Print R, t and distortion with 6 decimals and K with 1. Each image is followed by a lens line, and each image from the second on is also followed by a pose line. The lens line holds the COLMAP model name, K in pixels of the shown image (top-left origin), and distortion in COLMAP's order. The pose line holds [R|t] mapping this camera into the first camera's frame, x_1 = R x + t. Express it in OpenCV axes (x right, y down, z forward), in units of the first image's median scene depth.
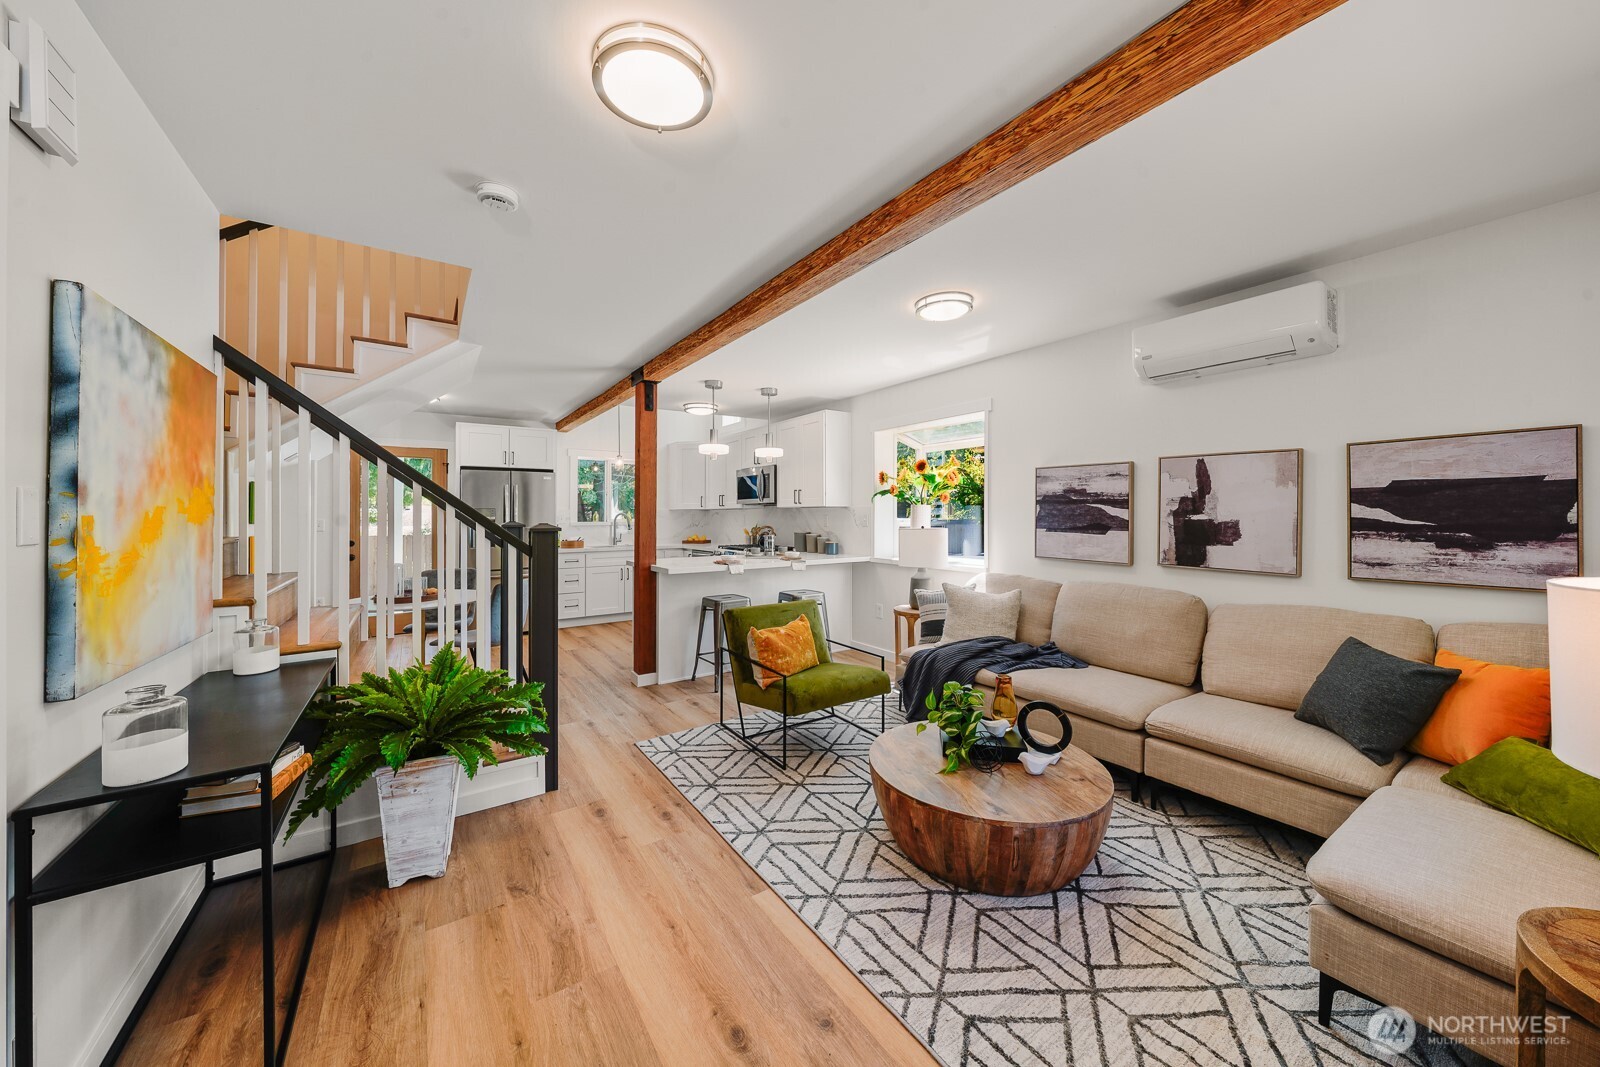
lens RADIAL K [[552.3, 0, 799.7], [0, 552.3, 518.4], [0, 0, 1]] dist [0.007045, 0.000468]
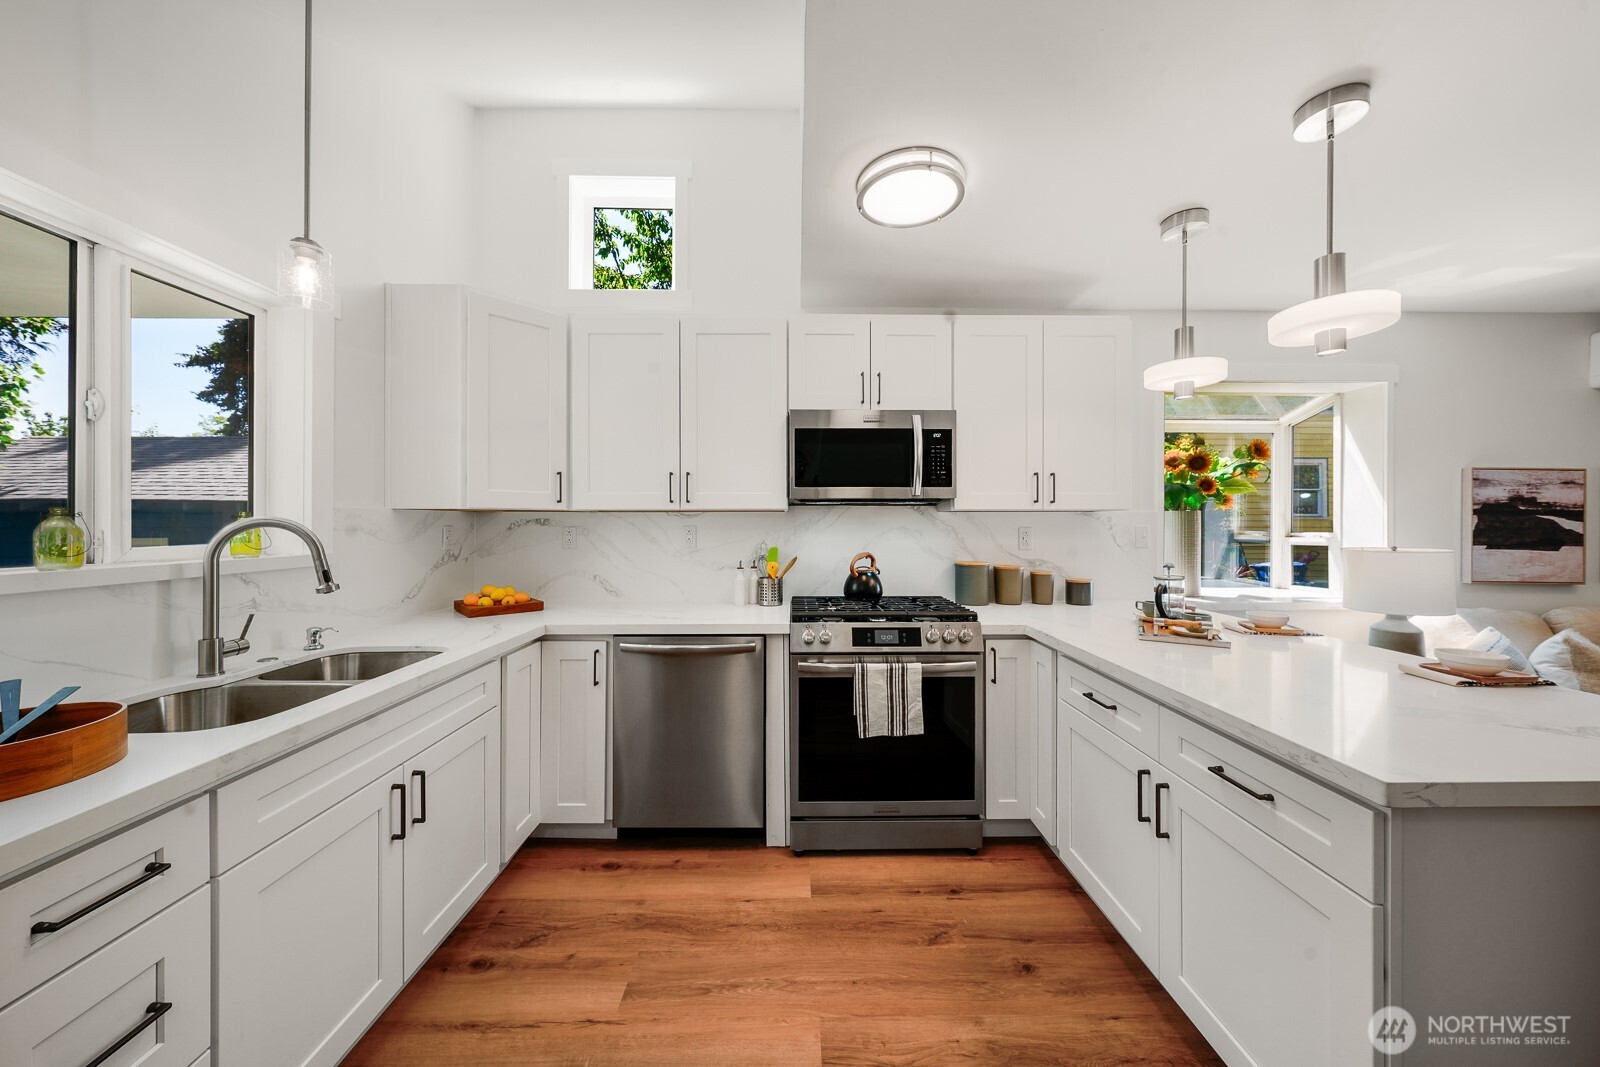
lens RADIAL K [[552.3, 0, 799.7], [0, 552.3, 528.5], [0, 0, 1]] dist [0.007045, 0.000468]
pose [[0.551622, -0.003429, 0.834087, -0.795507], [0.004040, 0.999991, 0.001440, -0.011712], [-0.834084, 0.002575, 0.551631, 1.447918]]
